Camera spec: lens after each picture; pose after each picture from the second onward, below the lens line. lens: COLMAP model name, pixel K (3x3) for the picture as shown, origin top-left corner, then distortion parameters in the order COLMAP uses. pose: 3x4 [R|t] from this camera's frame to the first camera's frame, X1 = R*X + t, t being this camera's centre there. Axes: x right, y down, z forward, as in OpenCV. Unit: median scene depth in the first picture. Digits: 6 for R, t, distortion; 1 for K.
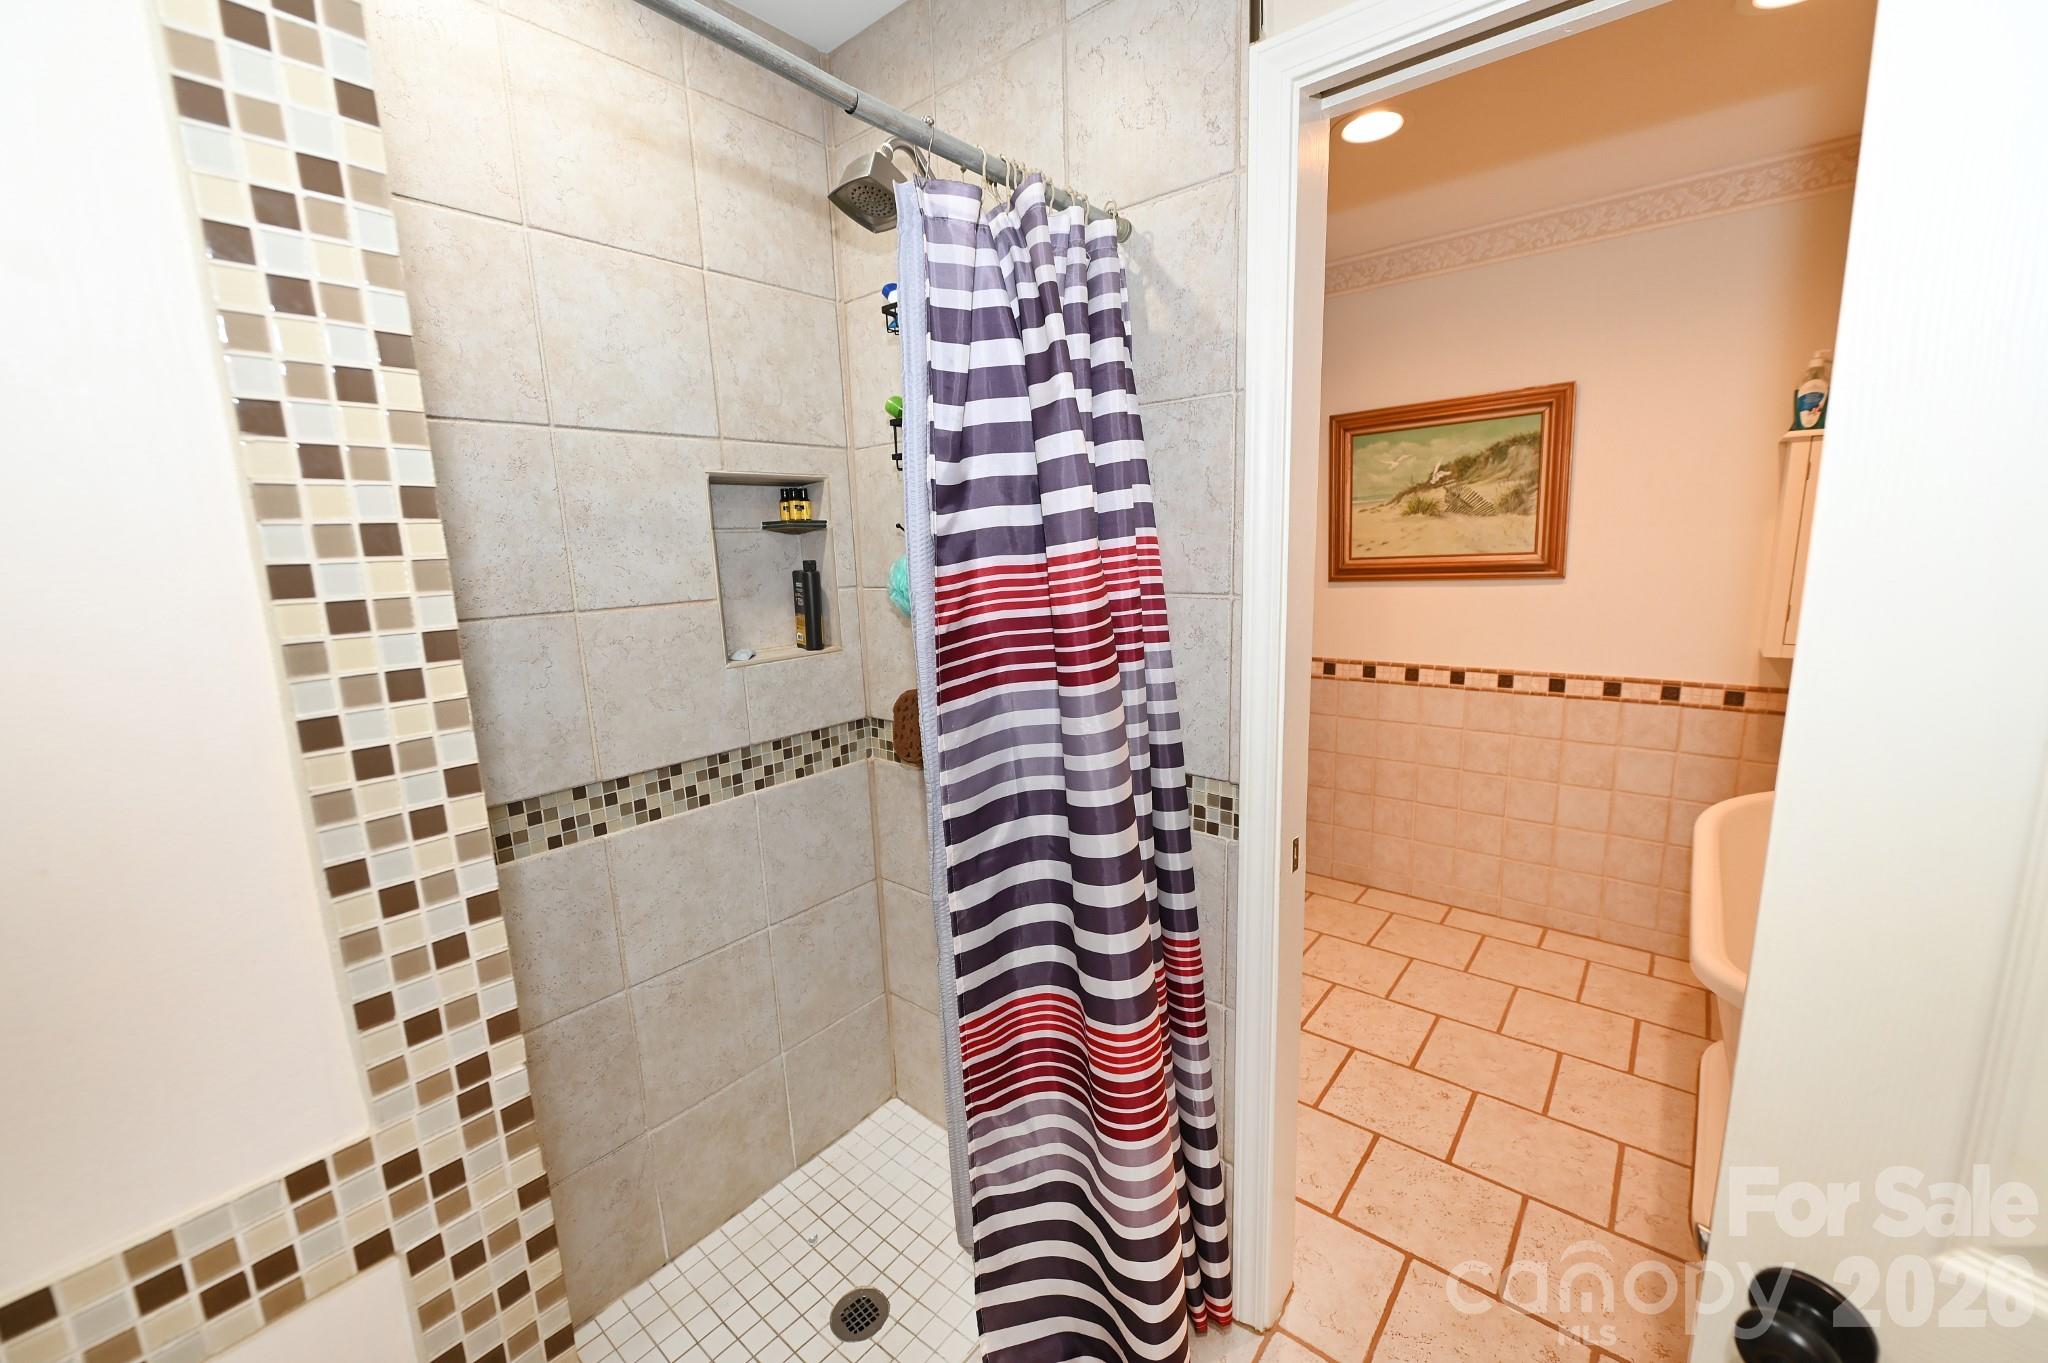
lens RADIAL K [[809.2, 0, 1029.1], [0, 809.2, 692.4], [0, 0, 1]] dist [-0.007297, -0.001279]
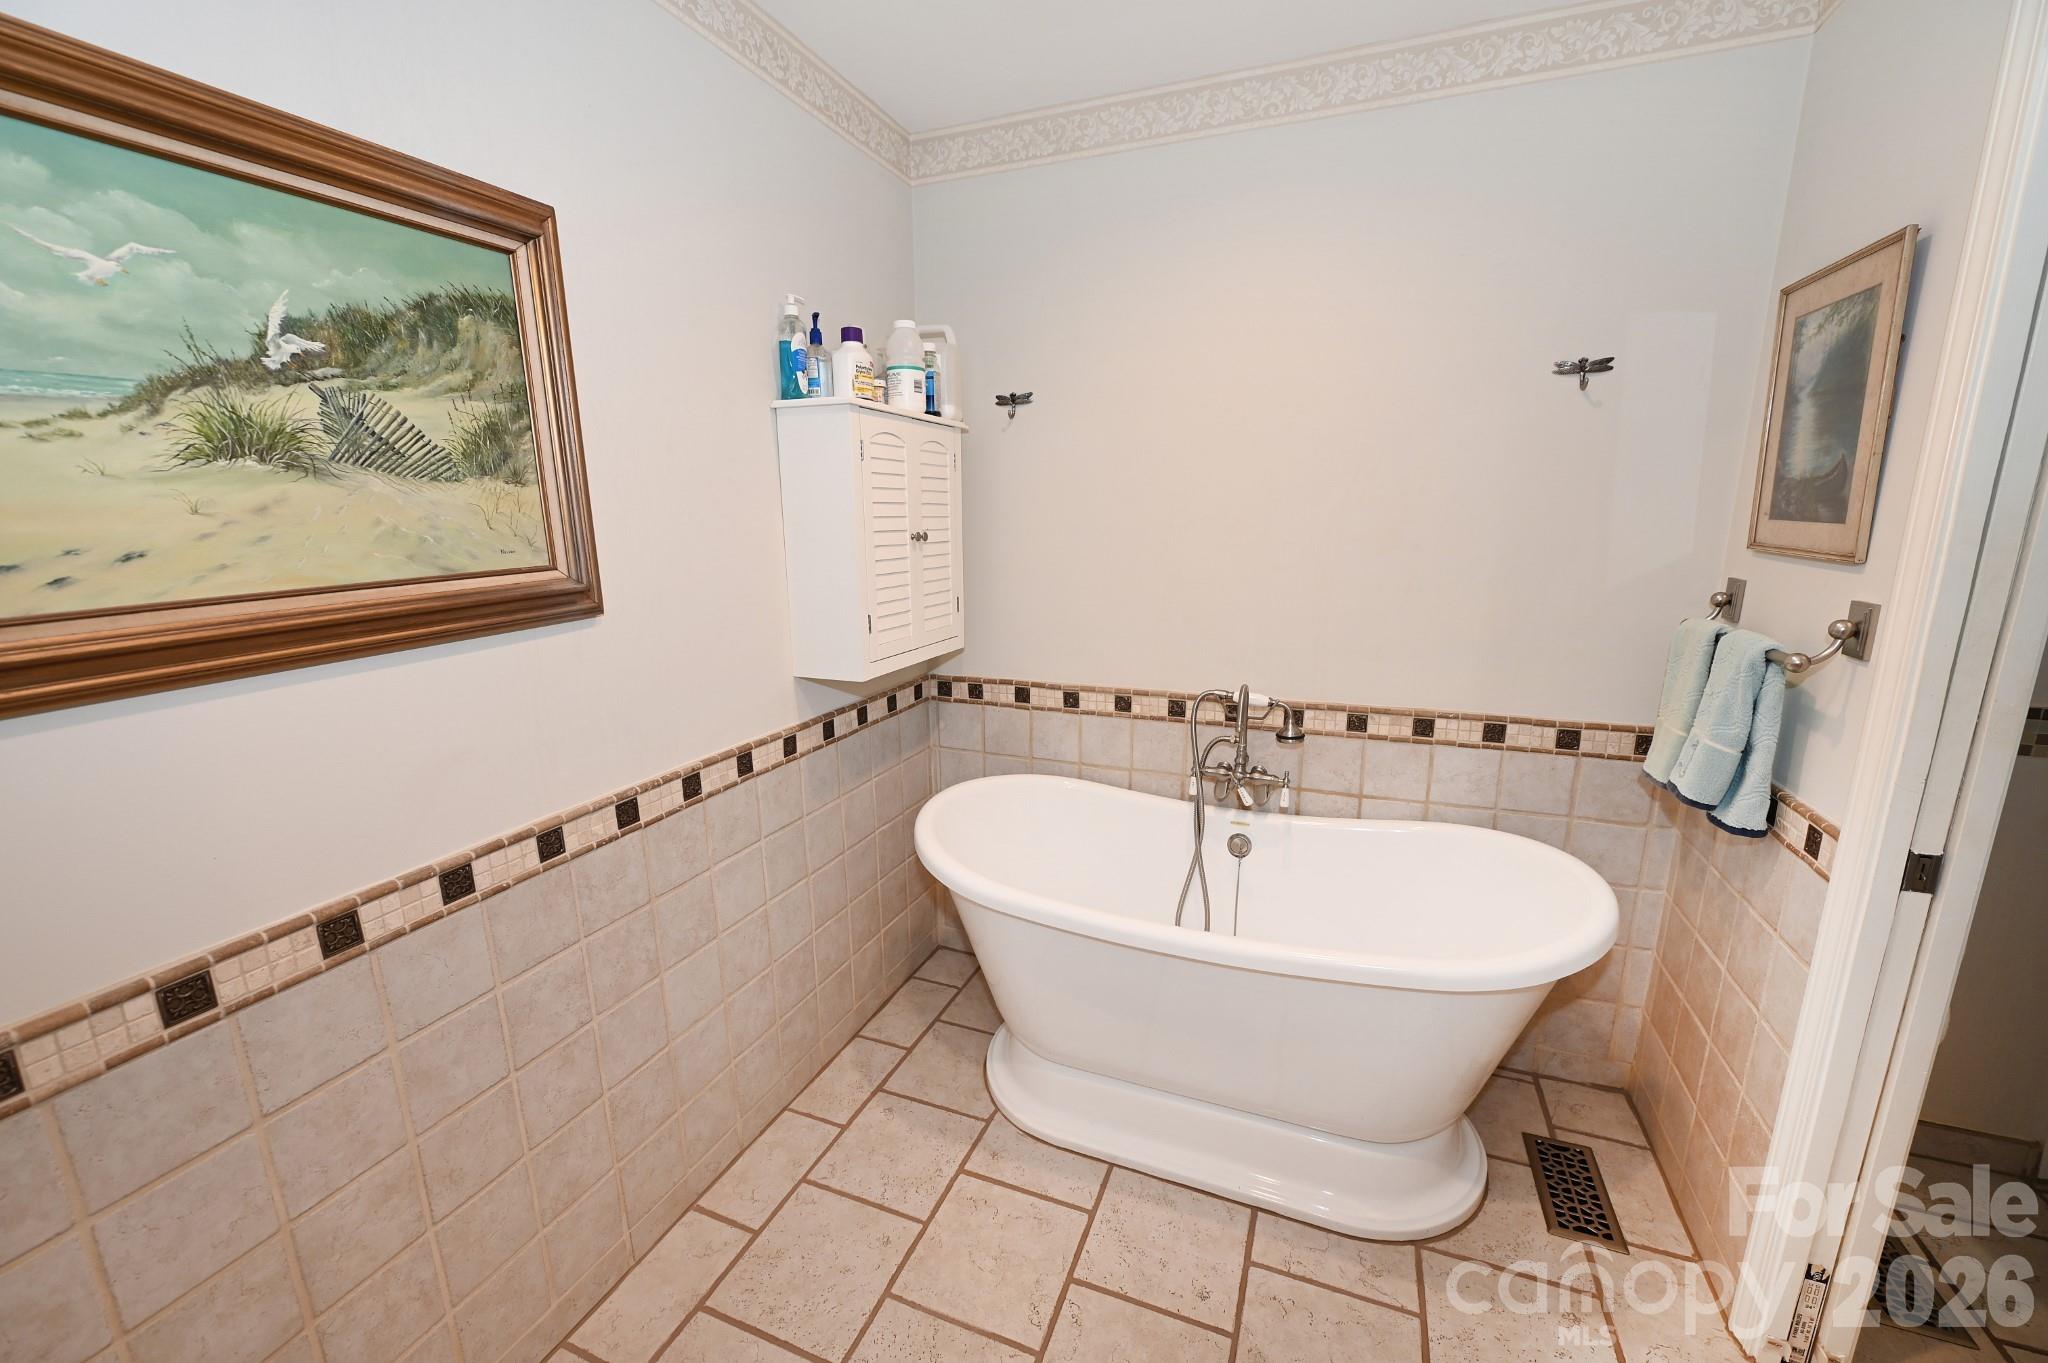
lens RADIAL K [[809.2, 0, 1028.3], [0, 809.2, 691.3], [0, 0, 1]] dist [-0.007297, -0.001279]
pose [[-0.302680, -0.169839, 0.937838, 0.086324], [0.196077, 0.951850, 0.235659, -0.153266], [-0.932705, 0.255218, -0.254804, 0.840170]]
